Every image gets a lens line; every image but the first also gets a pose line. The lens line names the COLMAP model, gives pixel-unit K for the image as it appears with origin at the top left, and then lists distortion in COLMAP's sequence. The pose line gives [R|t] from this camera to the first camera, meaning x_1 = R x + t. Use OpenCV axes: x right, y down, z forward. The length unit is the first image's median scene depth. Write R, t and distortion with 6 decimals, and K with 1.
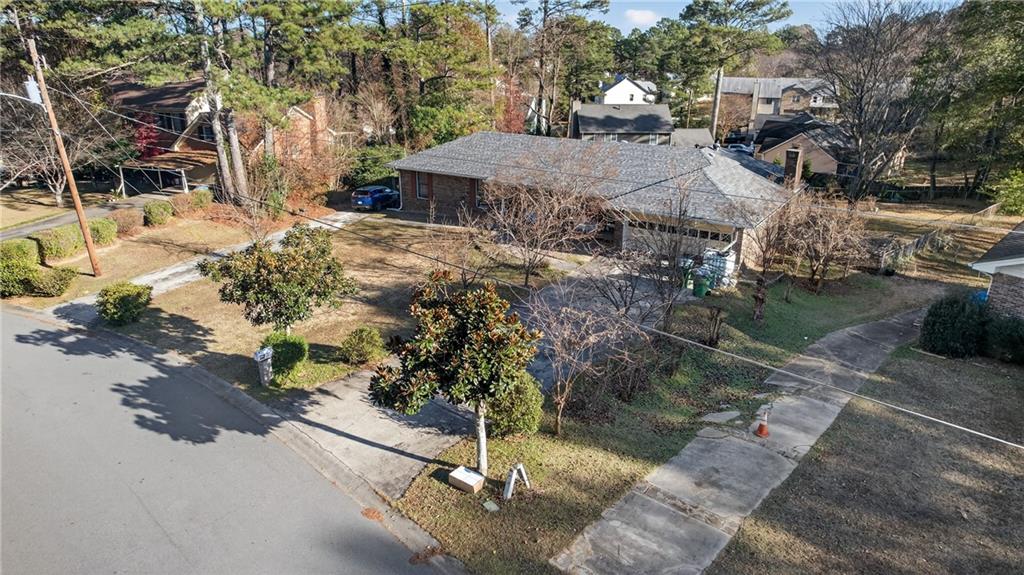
lens RADIAL K [[648.0, 0, 510.2], [0, 648.0, 290.0], [0, 0, 1]] dist [-0.063430, 0.046505]
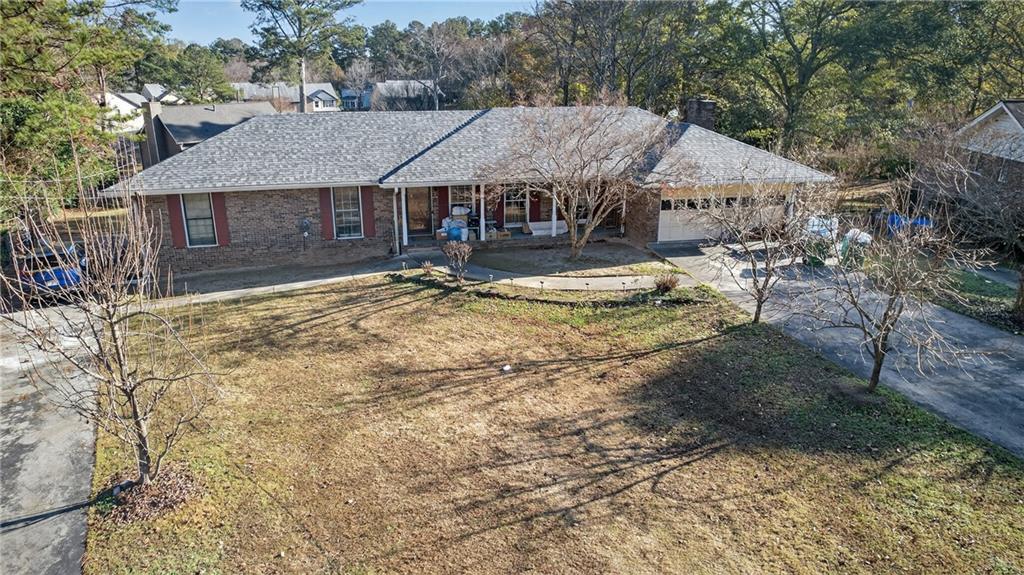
lens RADIAL K [[648.0, 0, 504.9], [0, 648.0, 288.2], [0, 0, 1]] dist [-0.063430, 0.046505]
pose [[0.681393, -0.235398, 0.693031, -0.418689], [0.257247, 0.963482, 0.074334, -0.108346], [-0.685221, 0.127630, 0.717066, 0.603764]]
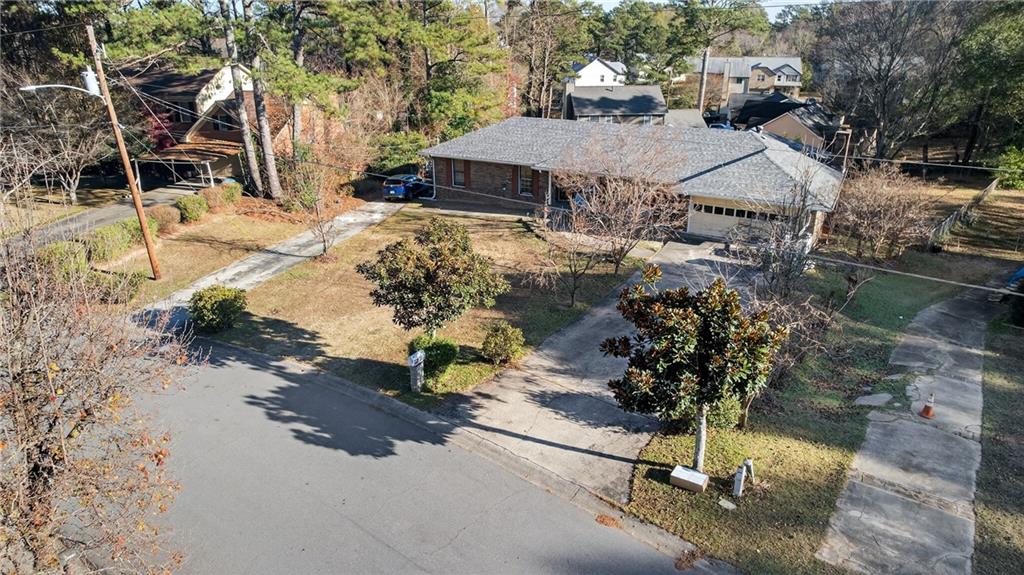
lens RADIAL K [[648.0, 0, 512.6], [0, 648.0, 288.8], [0, 0, 1]] dist [-0.063430, 0.046505]
pose [[0.996847, -0.034347, 0.071529, -0.163648], [0.032533, 0.999122, 0.026380, -0.012774], [-0.072372, -0.023970, 0.997090, 0.019262]]
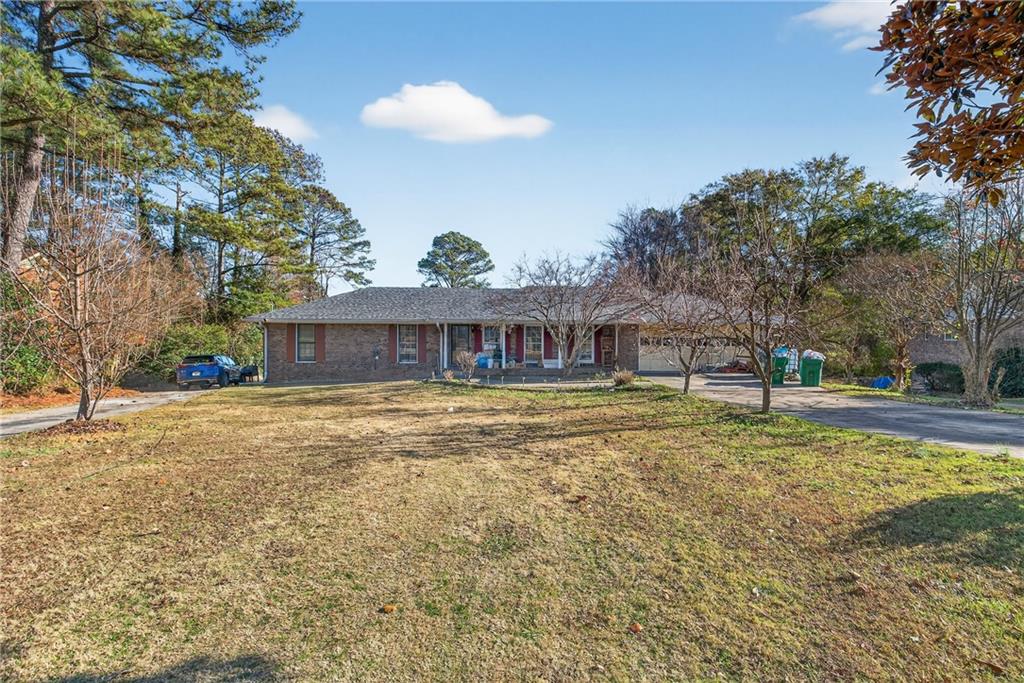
lens RADIAL K [[448.3, 0, 510.0], [0, 448.3, 339.1], [0, 0, 1]] dist [0.001039, -0.000496]
pose [[0.816680, -0.010873, 0.576989, -0.303003], [0.201721, 0.942131, -0.267765, 0.021002], [-0.540687, 0.335069, 0.771613, 0.599231]]
